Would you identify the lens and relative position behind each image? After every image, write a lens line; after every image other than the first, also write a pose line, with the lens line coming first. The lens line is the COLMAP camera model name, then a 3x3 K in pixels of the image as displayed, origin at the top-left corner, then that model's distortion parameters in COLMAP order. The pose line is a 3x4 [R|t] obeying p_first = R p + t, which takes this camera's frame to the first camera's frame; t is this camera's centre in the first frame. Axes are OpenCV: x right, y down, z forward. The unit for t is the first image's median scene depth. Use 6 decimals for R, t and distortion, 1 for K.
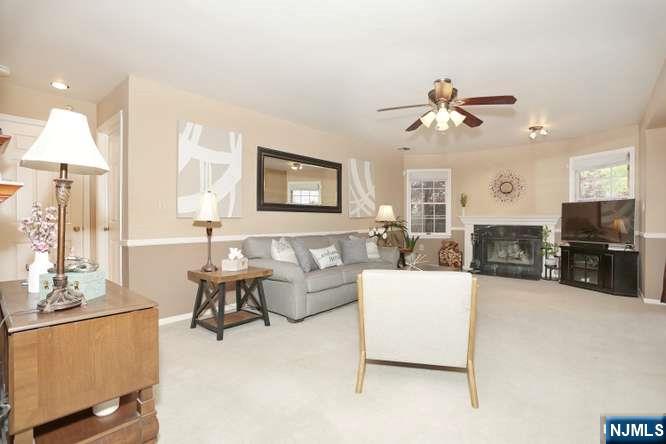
lens RADIAL K [[327.7, 0, 333.7], [0, 327.7, 218.2], [0, 0, 1]] dist [-0.062536, 0.021342]
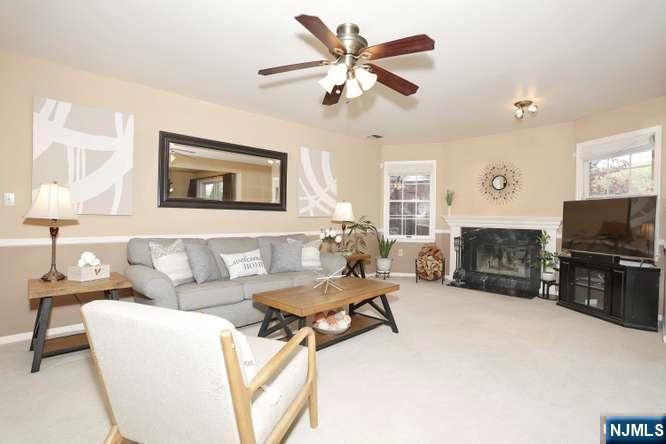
lens RADIAL K [[327.7, 0, 333.7], [0, 327.7, 218.2], [0, 0, 1]] dist [-0.062536, 0.021342]
pose [[0.995296, 0.012975, -0.096008, 0.232904], [-0.012588, 0.999910, 0.004636, -0.002768], [0.096059, -0.003405, 0.995370, 0.170327]]
